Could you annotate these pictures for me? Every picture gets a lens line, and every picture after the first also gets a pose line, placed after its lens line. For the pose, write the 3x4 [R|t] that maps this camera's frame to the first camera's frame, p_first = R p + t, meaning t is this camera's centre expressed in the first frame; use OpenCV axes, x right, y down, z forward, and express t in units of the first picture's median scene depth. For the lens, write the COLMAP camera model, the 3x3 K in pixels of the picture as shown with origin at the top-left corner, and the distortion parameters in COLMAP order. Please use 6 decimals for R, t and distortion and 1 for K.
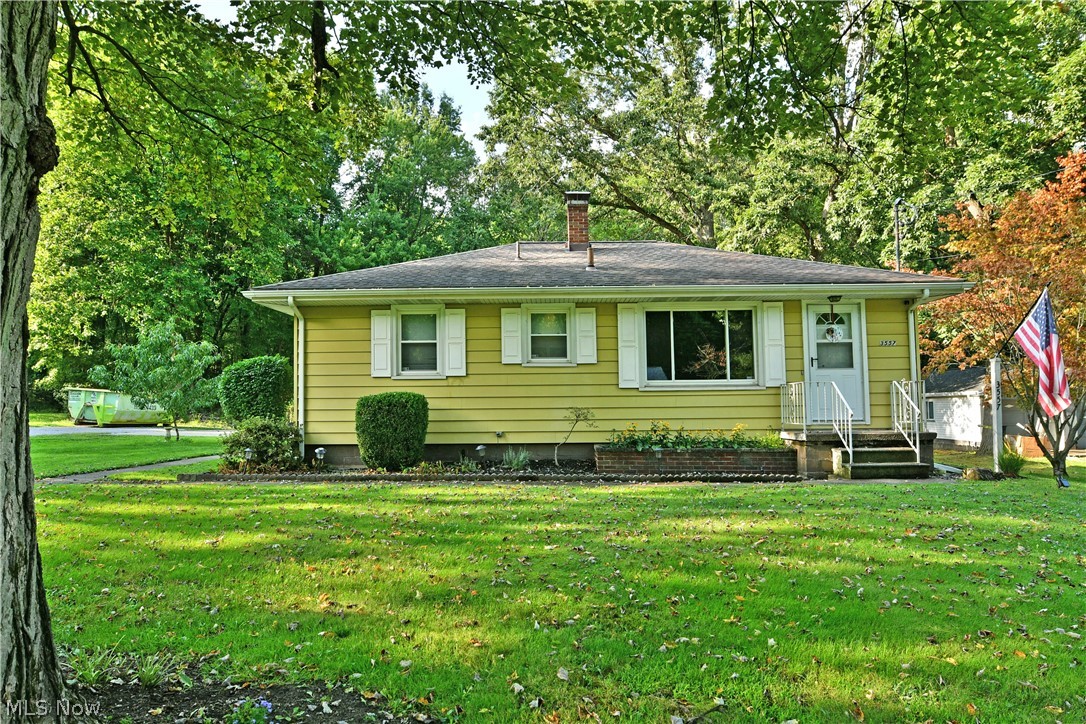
lens RADIAL K [[662.7, 0, 541.8], [0, 662.7, 362.0], [0, 0, 1]] dist [-0.022558, -0.002743]
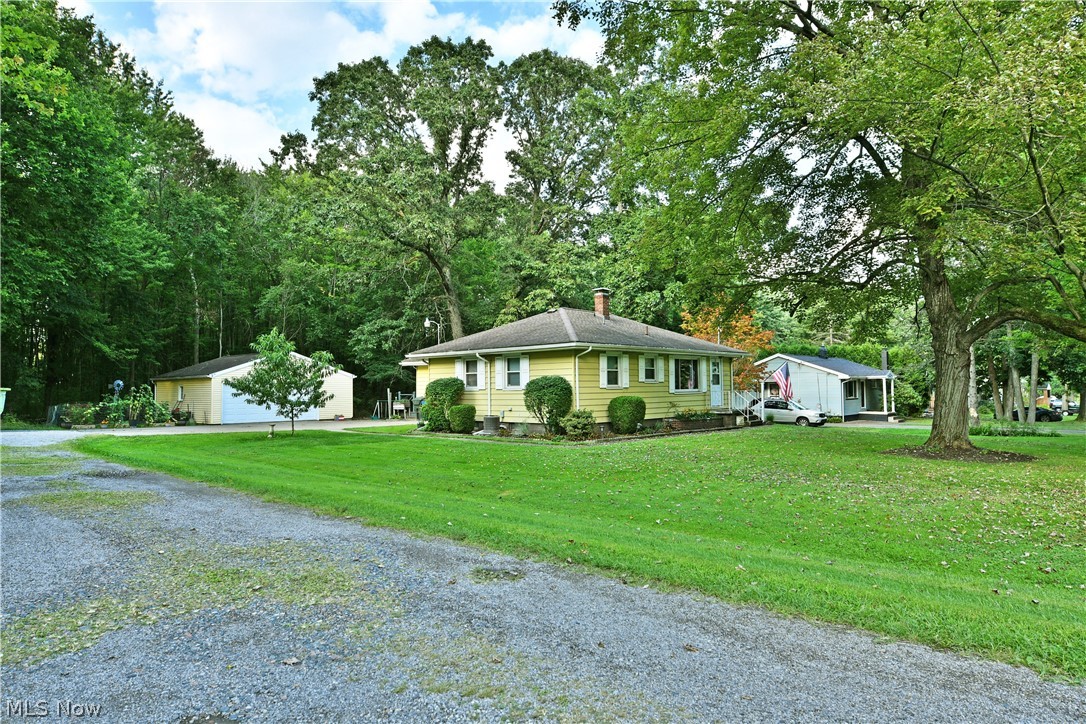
lens RADIAL K [[662.7, 0, 546.9], [0, 662.7, 355.7], [0, 0, 1]] dist [-0.022558, -0.002743]
pose [[0.665100, 0.036673, 0.745854, -1.823079], [-0.020407, 0.999313, -0.030938, -0.008891], [-0.746476, 0.005356, 0.665391, -0.181203]]
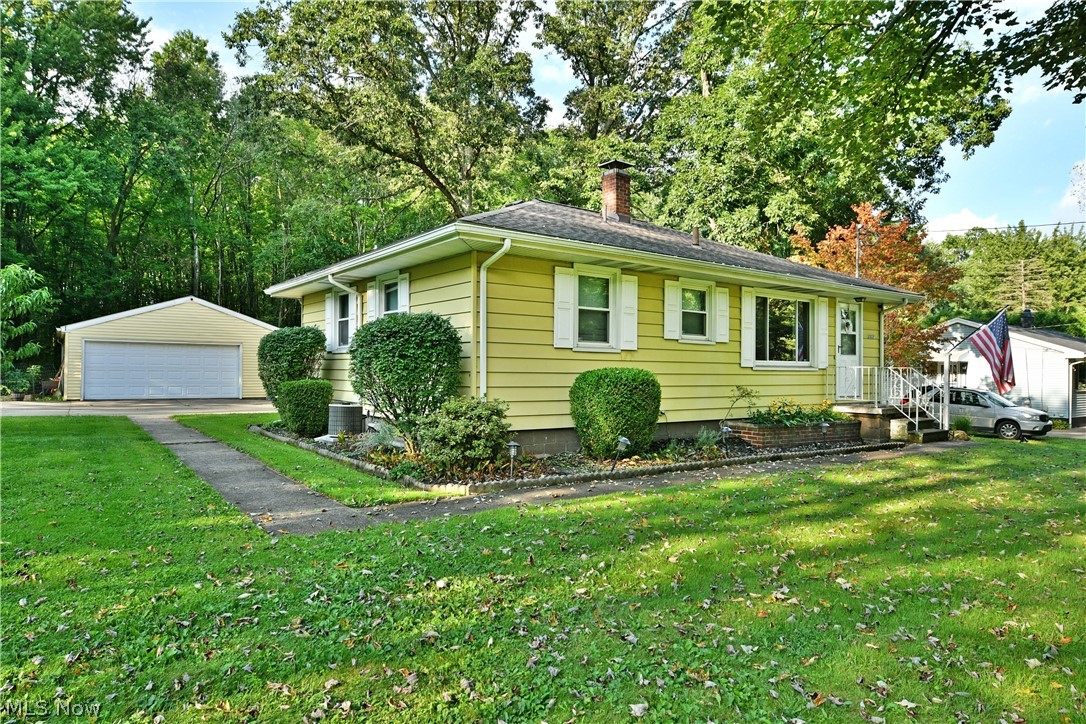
lens RADIAL K [[662.7, 0, 539.5], [0, 662.7, 367.7], [0, 0, 1]] dist [-0.022558, -0.002743]
pose [[0.797372, 0.019505, 0.603173, -0.772681], [-0.041287, 0.998899, 0.022278, 0.030476], [-0.602074, -0.042667, 0.797299, 0.349678]]
